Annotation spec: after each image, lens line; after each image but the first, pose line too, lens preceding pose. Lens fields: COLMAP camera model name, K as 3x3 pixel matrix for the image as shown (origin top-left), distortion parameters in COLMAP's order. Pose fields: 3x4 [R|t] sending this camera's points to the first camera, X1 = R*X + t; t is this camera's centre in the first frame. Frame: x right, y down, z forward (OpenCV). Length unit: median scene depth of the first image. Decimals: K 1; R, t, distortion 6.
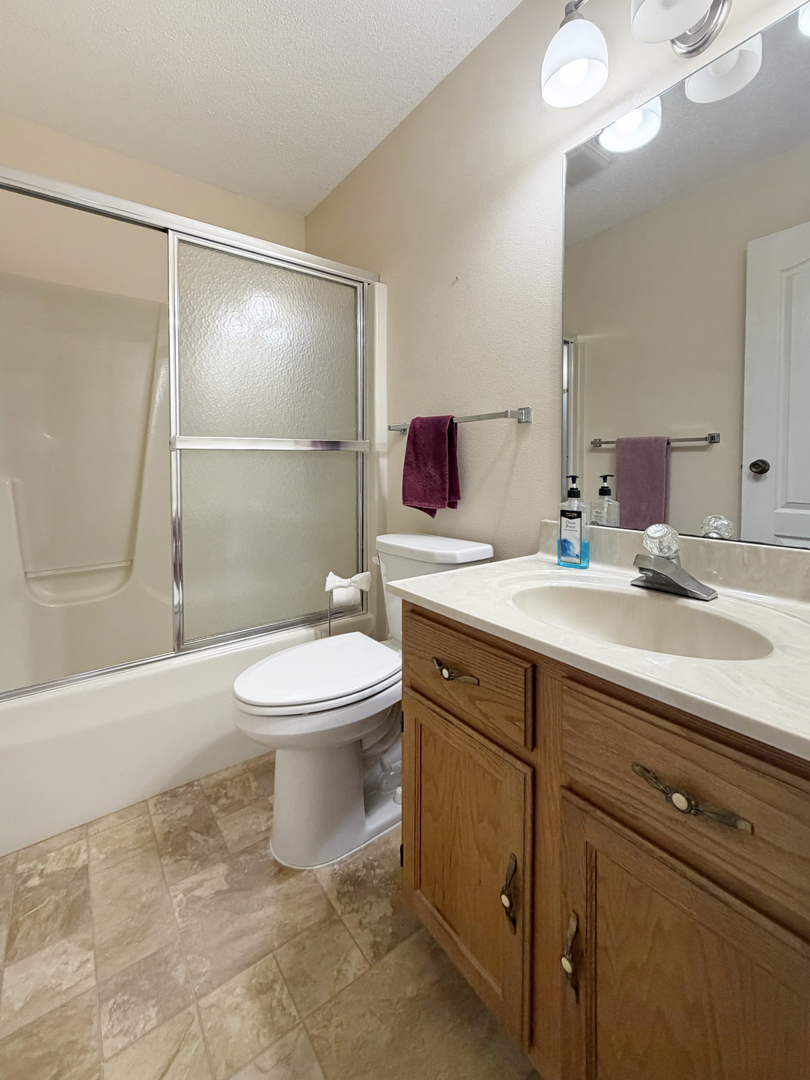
lens RADIAL K [[447.8, 0, 405.0], [0, 447.8, 540.0], [0, 0, 1]] dist [-0.000484, -0.000057]
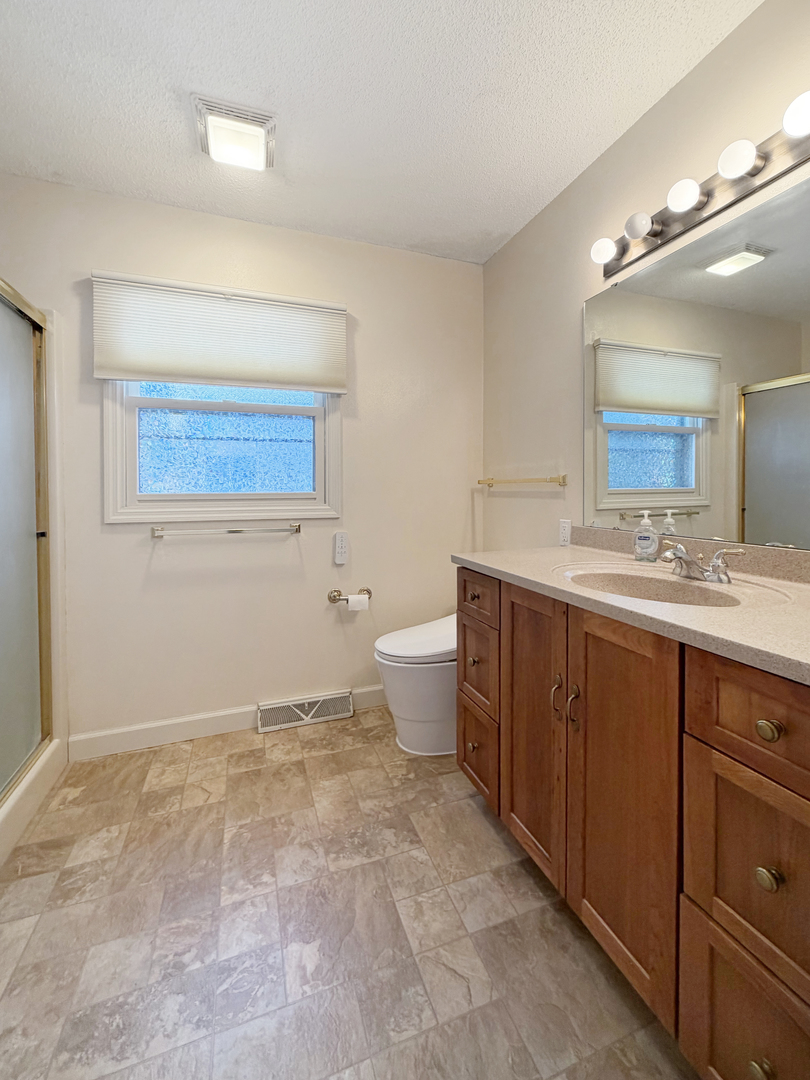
lens RADIAL K [[447.8, 0, 405.0], [0, 447.8, 540.0], [0, 0, 1]] dist [-0.000484, -0.000057]
pose [[0.292679, -0.116604, 0.949075, -1.532344], [0.156490, 0.984996, 0.072758, -0.227999], [-0.943319, 0.127226, 0.306535, 0.478459]]
